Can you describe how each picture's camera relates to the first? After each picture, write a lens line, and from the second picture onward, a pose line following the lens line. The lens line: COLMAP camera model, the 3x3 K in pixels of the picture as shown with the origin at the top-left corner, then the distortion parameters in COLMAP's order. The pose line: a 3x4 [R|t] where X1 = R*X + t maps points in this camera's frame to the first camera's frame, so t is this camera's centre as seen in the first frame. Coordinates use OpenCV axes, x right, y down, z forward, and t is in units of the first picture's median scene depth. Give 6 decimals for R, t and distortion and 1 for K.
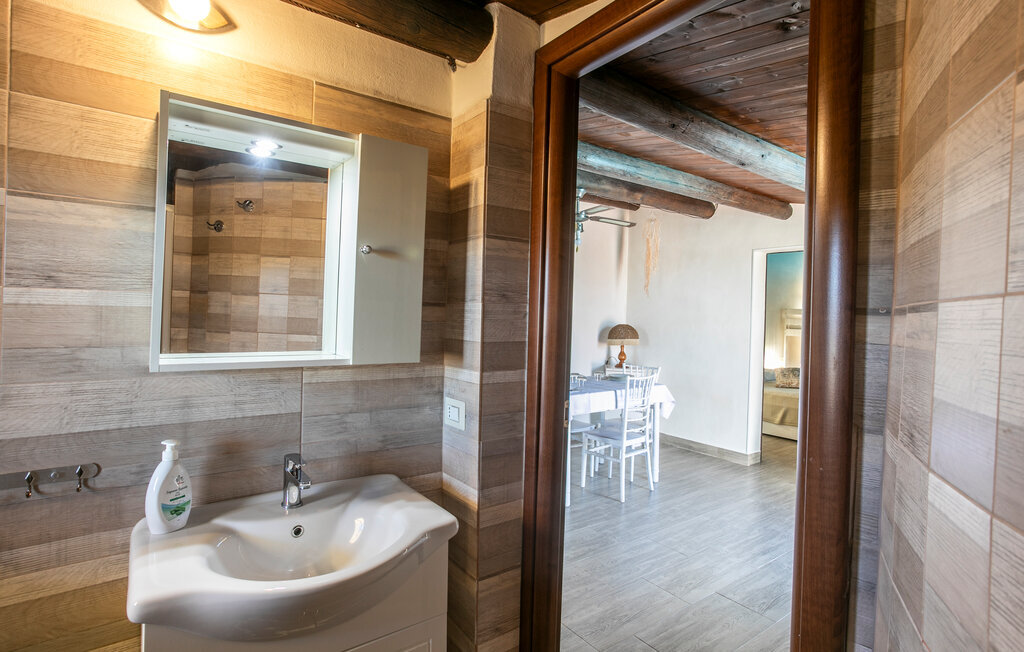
lens RADIAL K [[509.8, 0, 506.9], [0, 509.8, 307.2], [0, 0, 1]] dist [-0.055402, 0.035621]
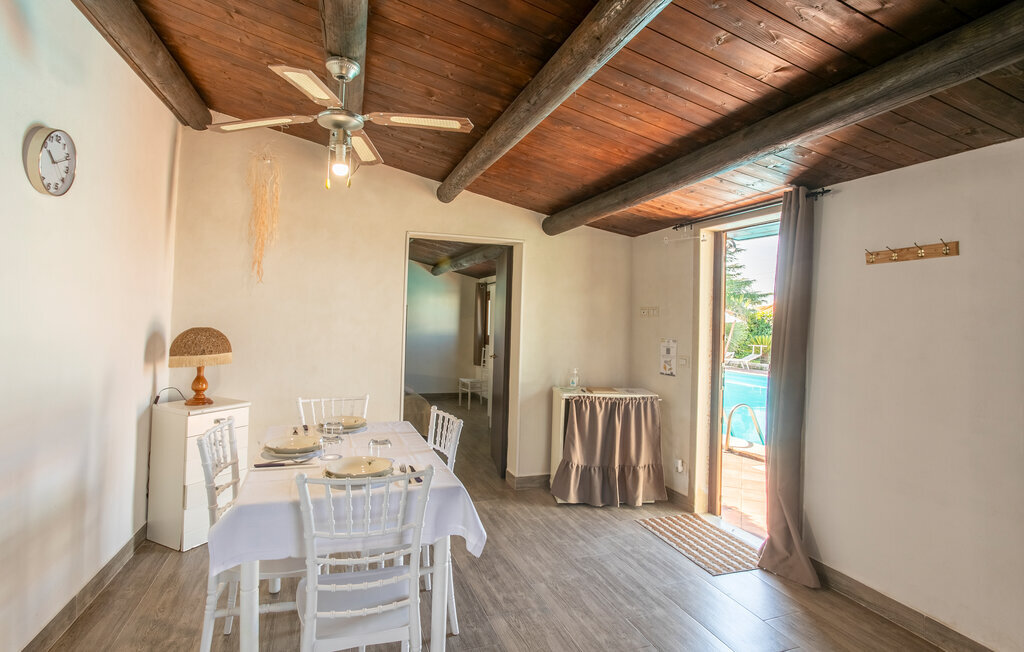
lens RADIAL K [[509.8, 0, 506.9], [0, 509.8, 307.2], [0, 0, 1]] dist [-0.055402, 0.035621]
pose [[0.271036, 0.003941, 0.962561, -0.271117], [-0.029861, 0.999545, 0.004316, -0.000921], [-0.962106, -0.029912, 0.271030, 0.668080]]
